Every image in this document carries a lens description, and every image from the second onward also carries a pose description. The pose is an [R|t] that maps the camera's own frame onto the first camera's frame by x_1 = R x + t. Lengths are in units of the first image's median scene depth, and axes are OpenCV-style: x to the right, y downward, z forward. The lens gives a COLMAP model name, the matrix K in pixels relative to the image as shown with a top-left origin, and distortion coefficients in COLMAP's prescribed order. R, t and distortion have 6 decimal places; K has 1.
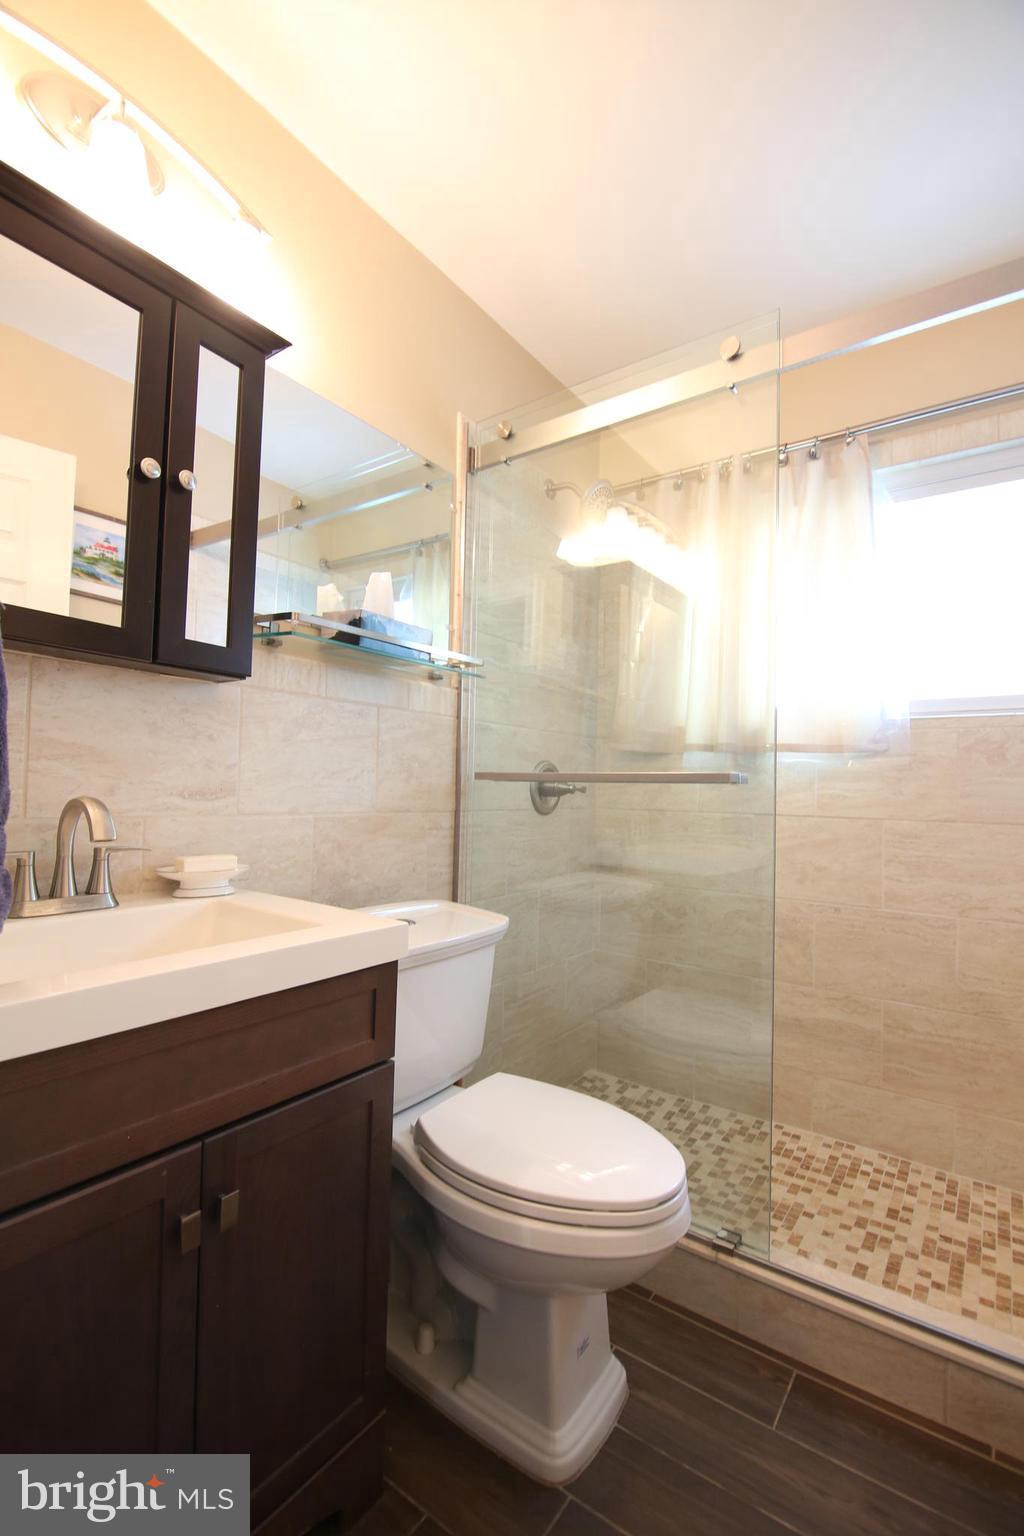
lens RADIAL K [[680.1, 0, 514.6], [0, 680.1, 764.4], [0, 0, 1]] dist [-0.018029, -0.001320]
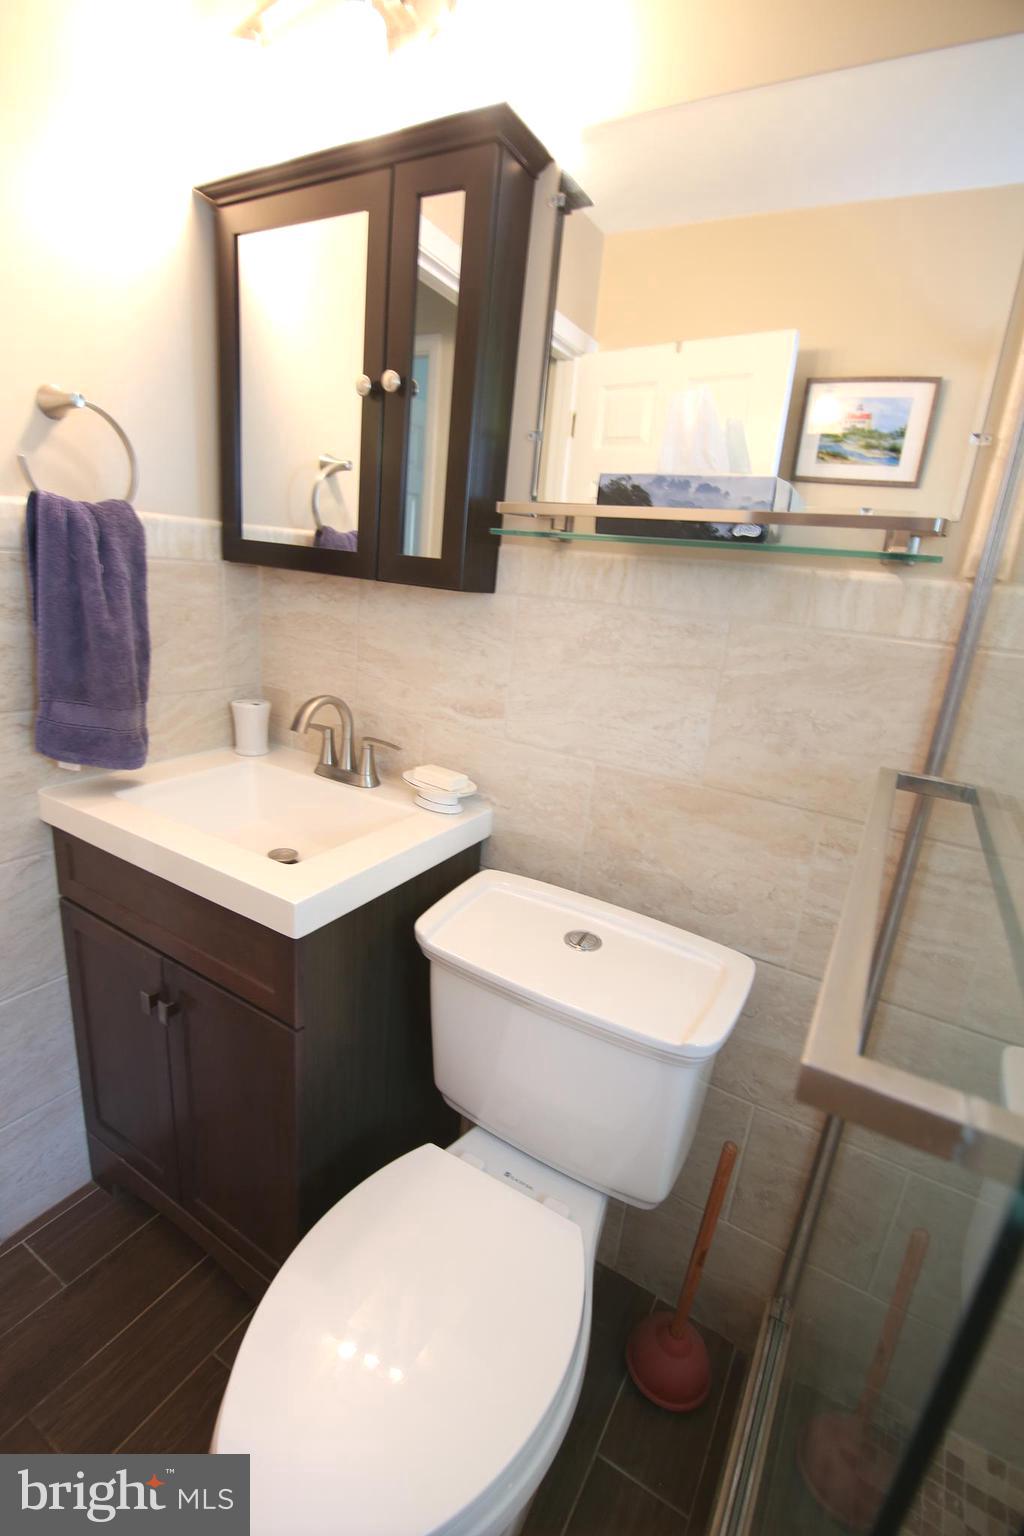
lens RADIAL K [[656.9, 0, 553.4], [0, 656.9, 772.2], [0, 0, 1]] dist [-0.019010, -0.000274]
pose [[0.116666, 0.251468, -0.960809, 0.332756], [-0.070227, 0.967082, 0.244582, -0.074192], [0.990685, 0.038941, 0.130485, 0.664245]]
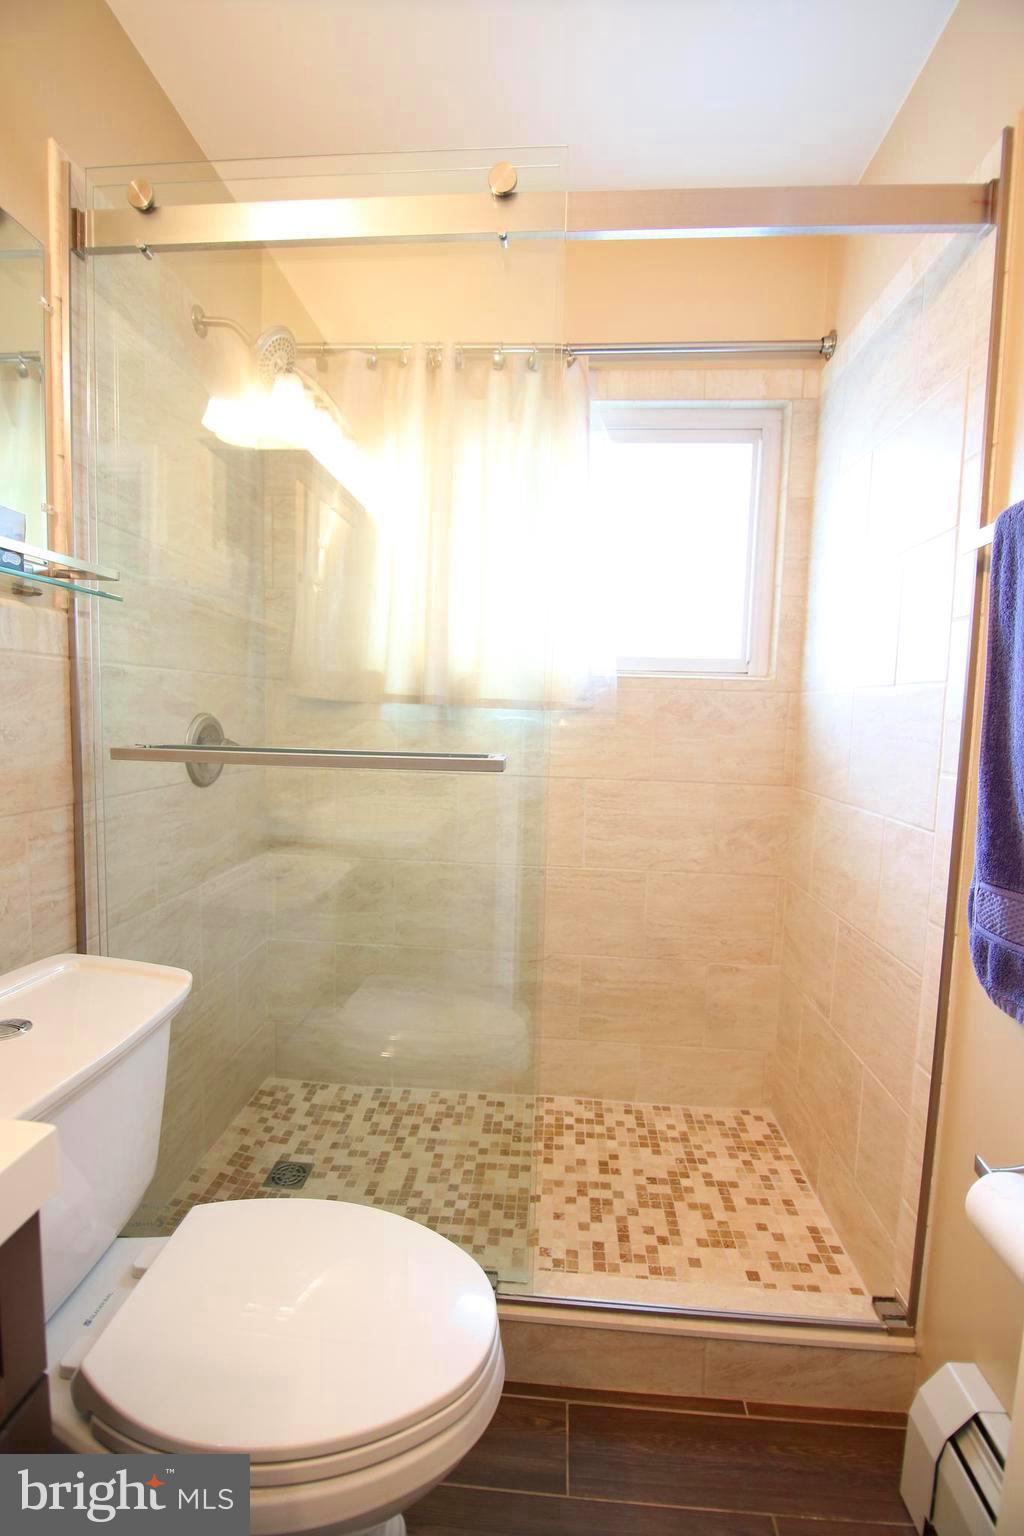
lens RADIAL K [[678.1, 0, 512.0], [0, 678.1, 768.0], [0, 0, 1]] dist [-0.002583, -0.012955]
pose [[0.853544, -0.040867, 0.519415, -0.063059], [-0.028773, 0.991701, 0.125307, -0.057213], [-0.520225, -0.121900, 0.845285, 0.235374]]
